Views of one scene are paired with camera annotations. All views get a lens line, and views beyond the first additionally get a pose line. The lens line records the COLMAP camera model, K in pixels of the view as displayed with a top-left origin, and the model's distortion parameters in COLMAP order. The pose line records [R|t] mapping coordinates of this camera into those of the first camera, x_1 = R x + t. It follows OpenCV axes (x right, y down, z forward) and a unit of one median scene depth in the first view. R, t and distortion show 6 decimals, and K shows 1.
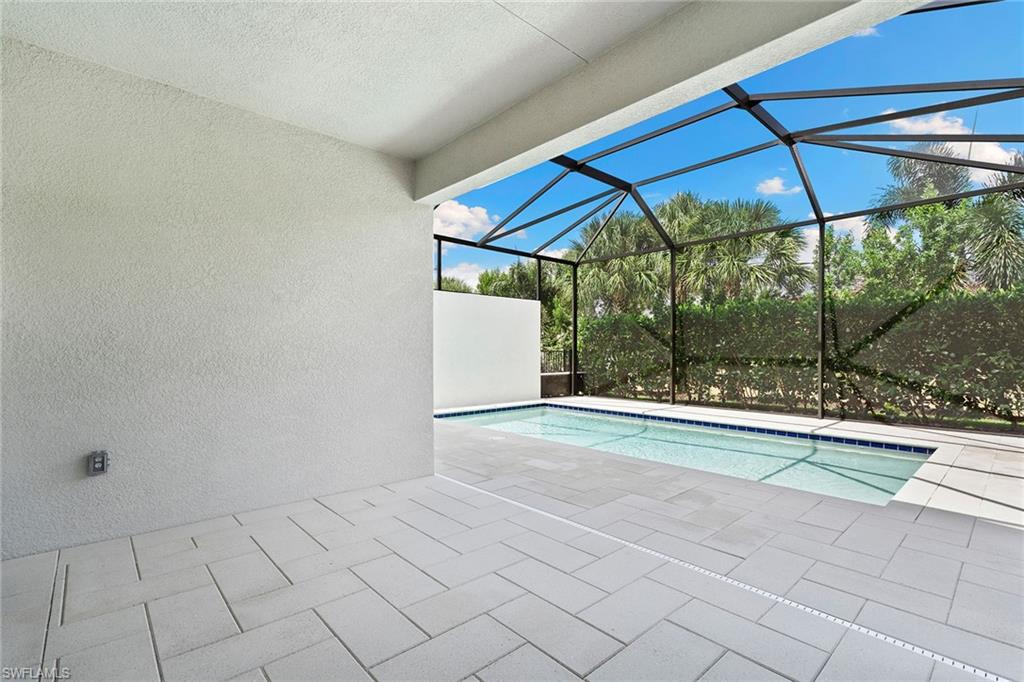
lens RADIAL K [[457.3, 0, 508.1], [0, 457.3, 344.8], [0, 0, 1]] dist [-0.003714, -0.001233]
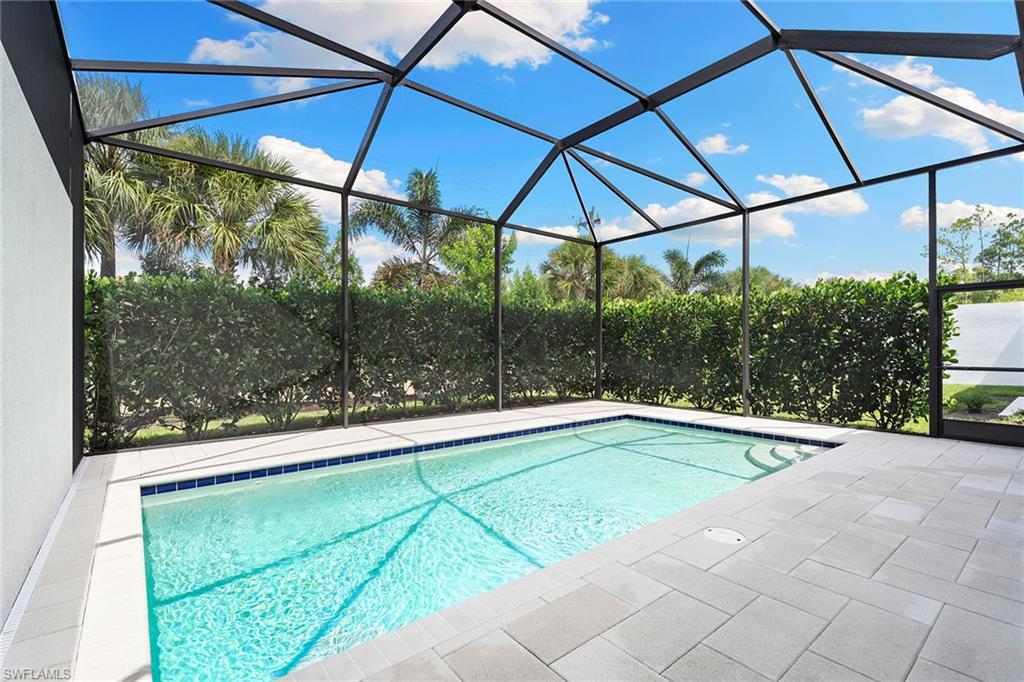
lens RADIAL K [[457.3, 0, 504.9], [0, 457.3, 349.3], [0, 0, 1]] dist [-0.003714, -0.001233]
pose [[0.062706, 0.002079, 0.998030, -0.623284], [-0.014332, 0.999897, -0.001182, 0.020964], [-0.997929, -0.014230, 0.062729, 1.473915]]
